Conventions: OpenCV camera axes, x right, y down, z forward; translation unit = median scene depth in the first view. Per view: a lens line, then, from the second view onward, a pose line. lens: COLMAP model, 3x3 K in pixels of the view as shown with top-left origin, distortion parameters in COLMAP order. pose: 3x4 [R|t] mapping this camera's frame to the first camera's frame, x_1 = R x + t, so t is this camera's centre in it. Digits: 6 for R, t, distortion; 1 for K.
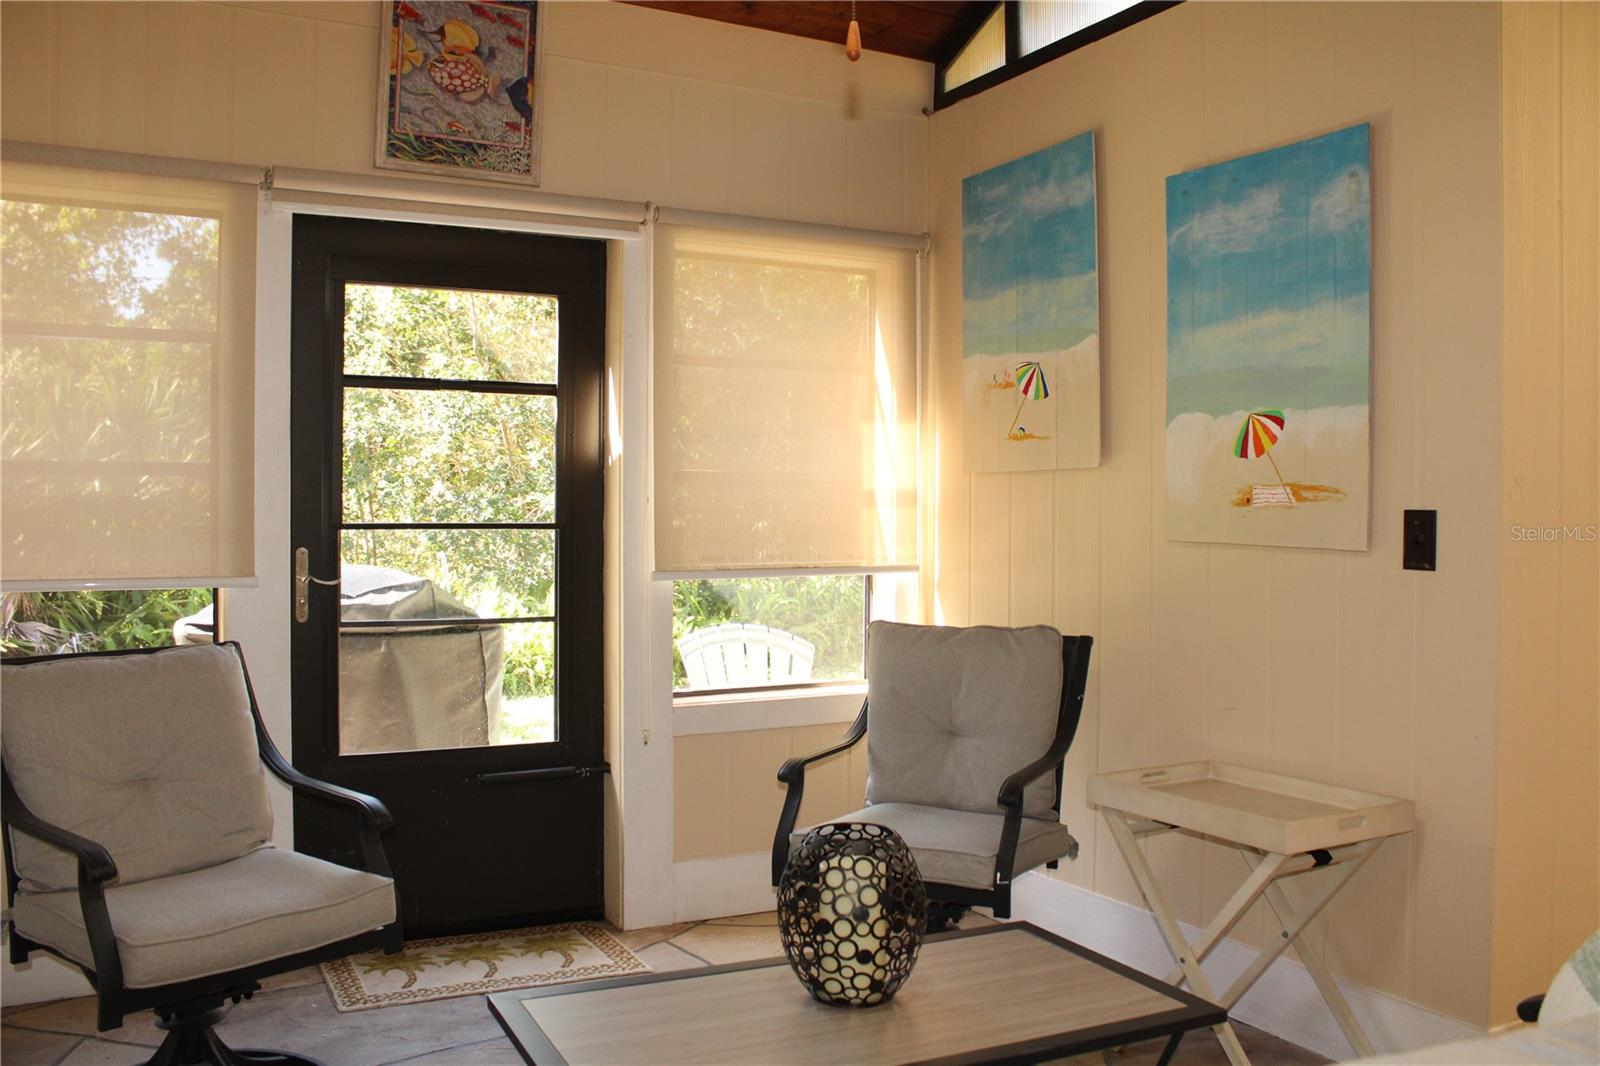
lens RADIAL K [[1352.0, 0, 800.2], [0, 1352.0, 531.1], [0, 0, 1]] dist [-0.150133, 0.081709]
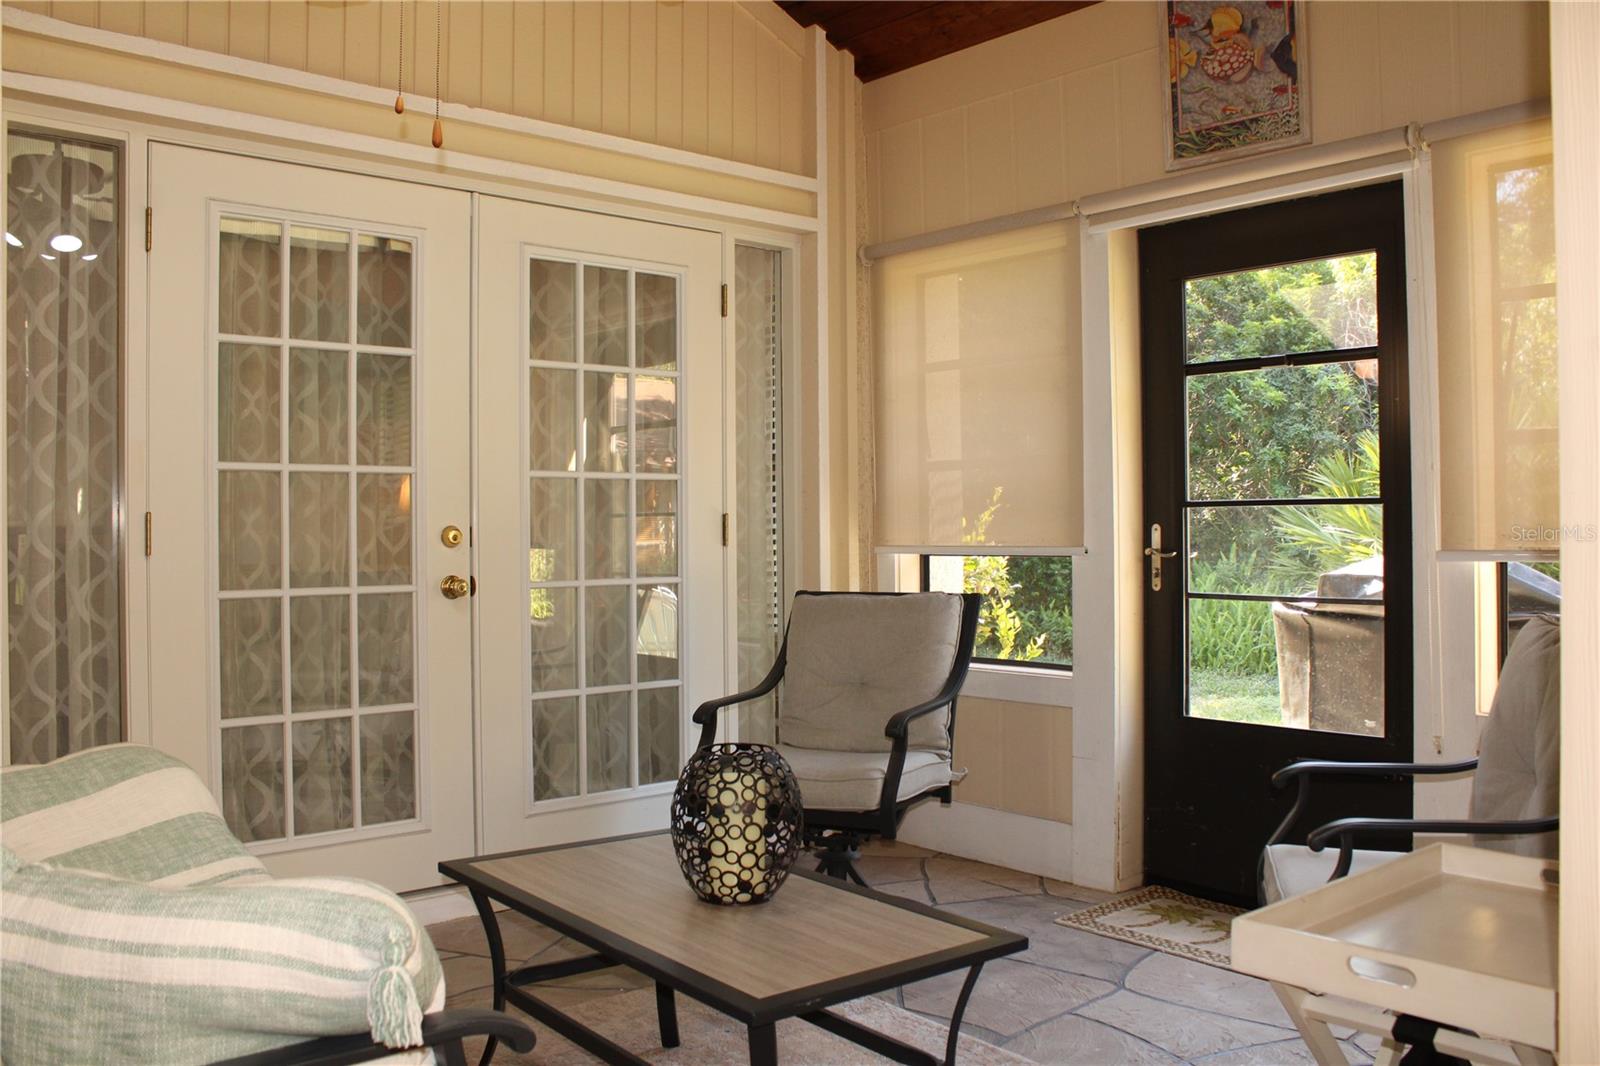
lens RADIAL K [[1352.0, 0, 800.7], [0, 1352.0, 532.5], [0, 0, 1]] dist [-0.150133, 0.081709]
pose [[0.220265, -0.003683, -0.975433, 0.658952], [-0.005230, 0.999974, -0.004956, 0.026831], [0.975426, 0.006193, 0.220240, 0.459276]]
